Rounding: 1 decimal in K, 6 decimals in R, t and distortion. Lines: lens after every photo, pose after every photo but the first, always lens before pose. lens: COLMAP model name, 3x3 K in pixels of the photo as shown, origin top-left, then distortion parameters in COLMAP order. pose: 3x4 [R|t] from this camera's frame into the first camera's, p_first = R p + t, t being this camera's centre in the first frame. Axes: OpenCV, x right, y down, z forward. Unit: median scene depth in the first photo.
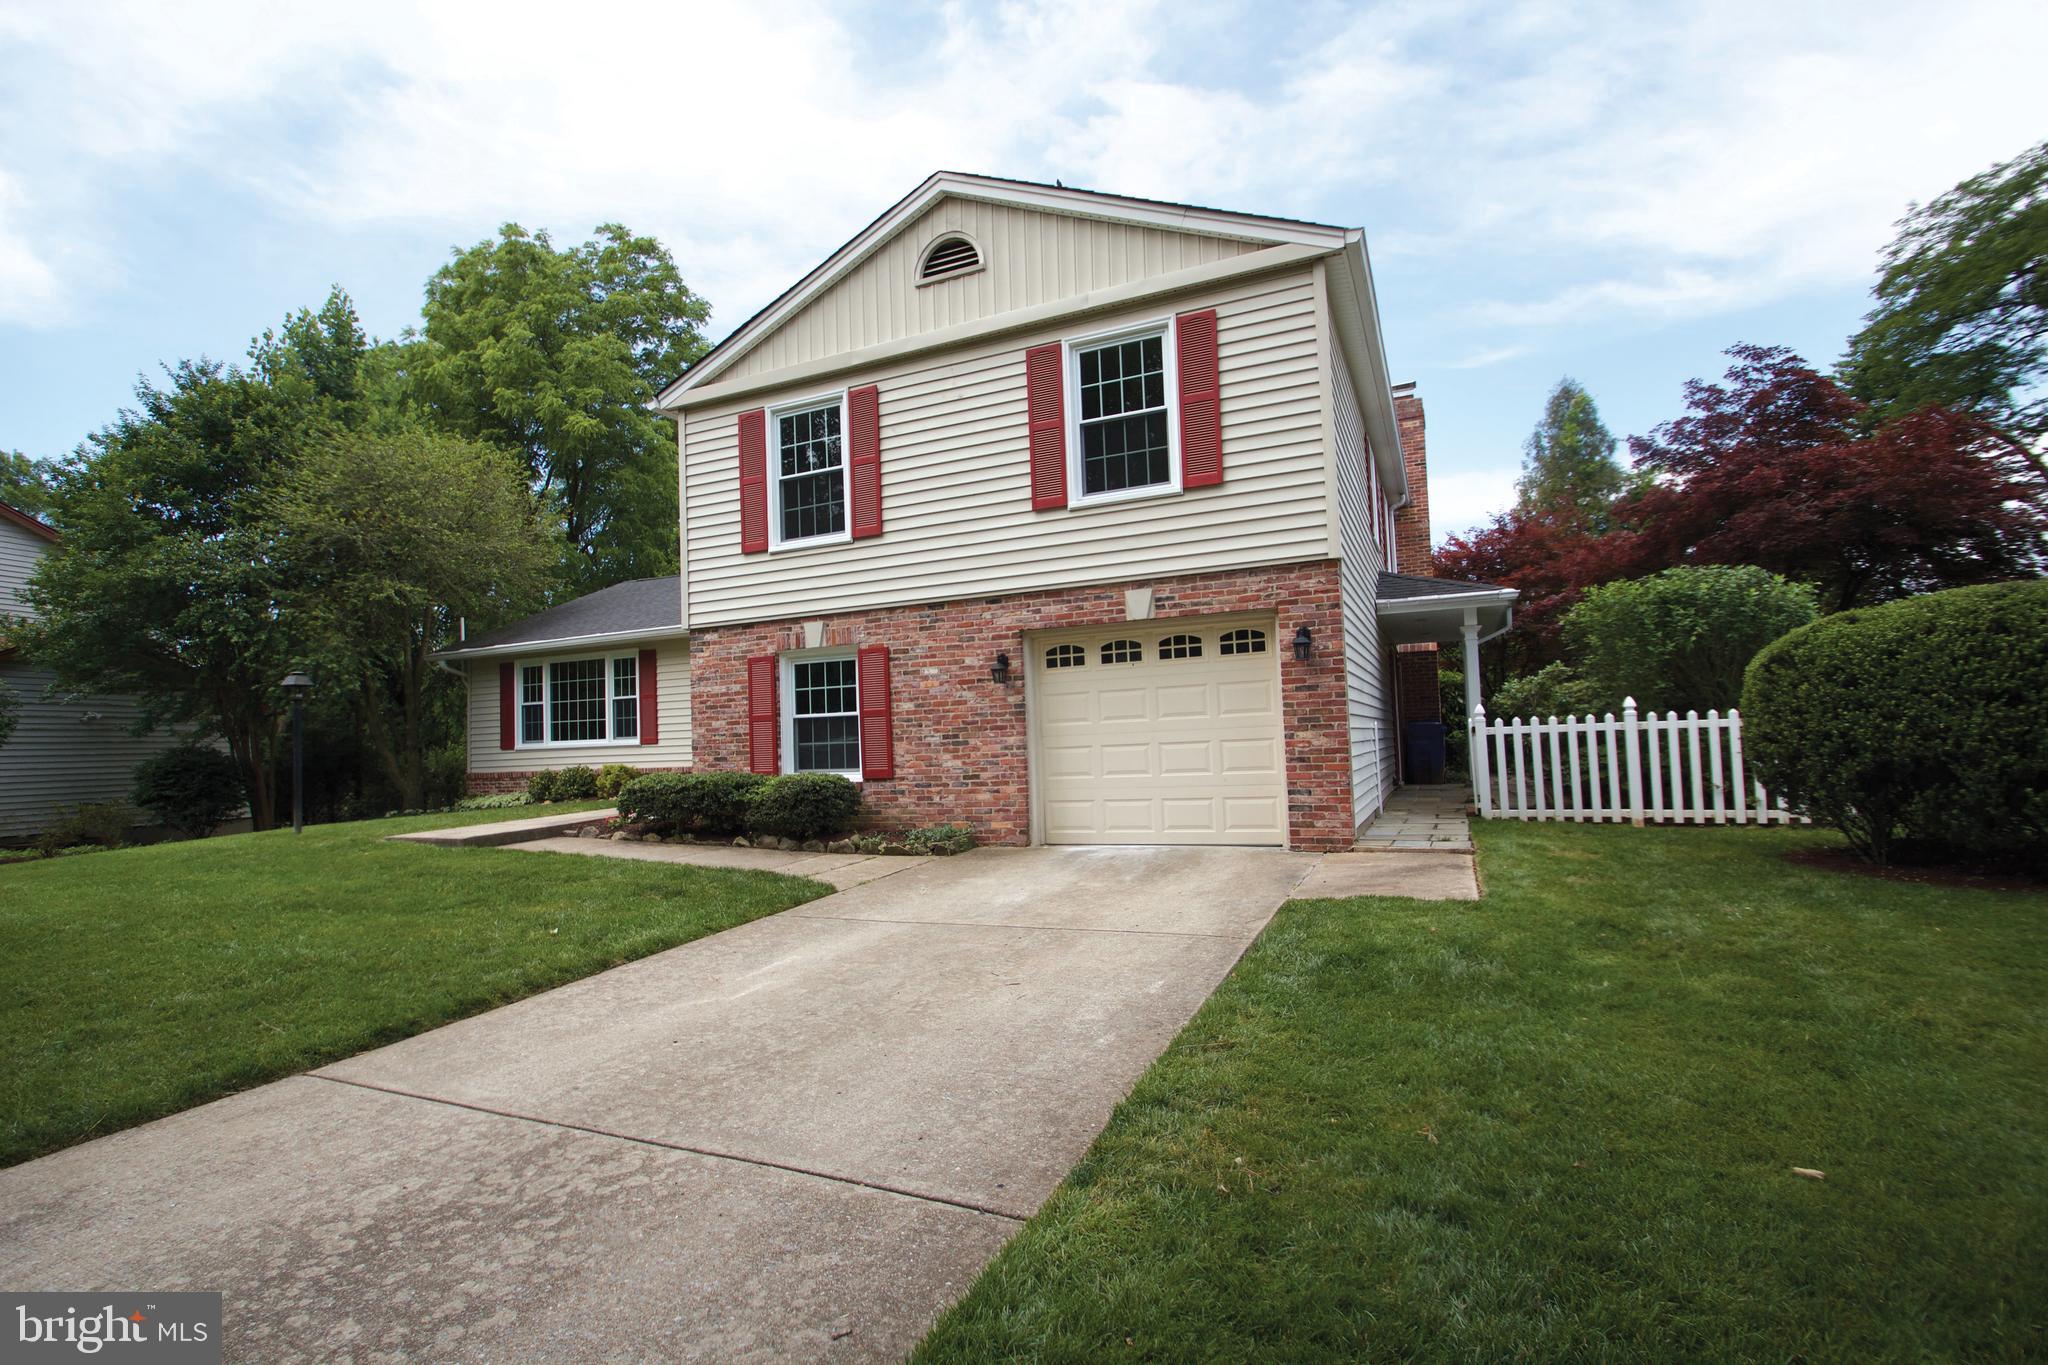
lens RADIAL K [[969.0, 0, 1018.9], [0, 969.0, 680.2], [0, 0, 1]] dist [-0.000823, -0.009411]
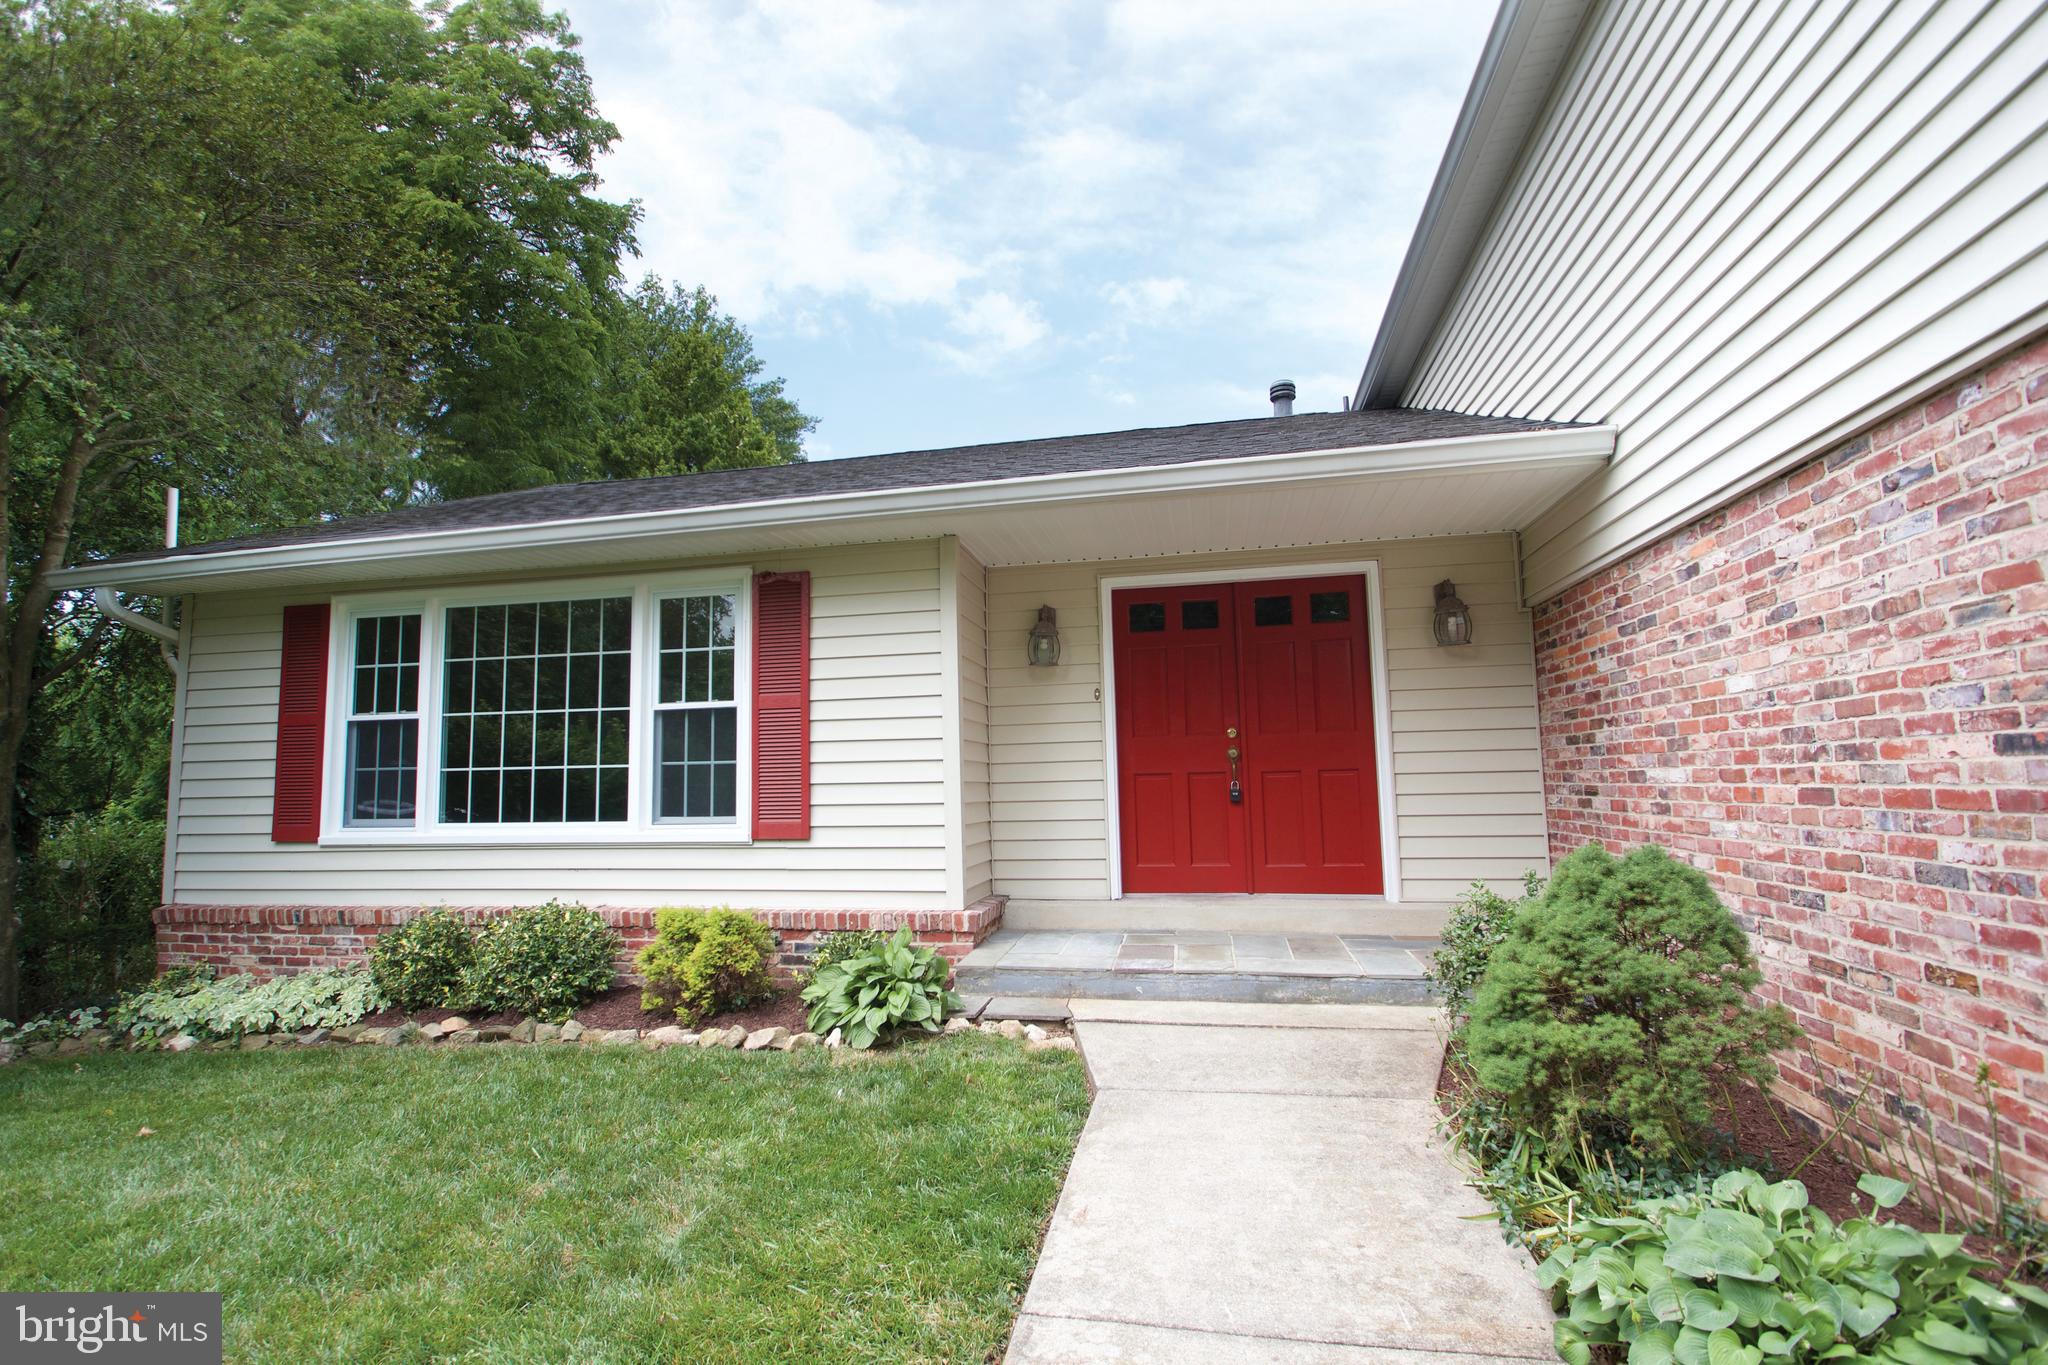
lens RADIAL K [[969.0, 0, 1022.2], [0, 969.0, 681.6], [0, 0, 1]] dist [-0.000823, -0.009411]
pose [[0.976193, 0.044167, 0.212360, -0.353238], [-0.031814, 0.997616, -0.061242, 0.026262], [-0.214558, 0.053028, 0.975271, 0.605473]]
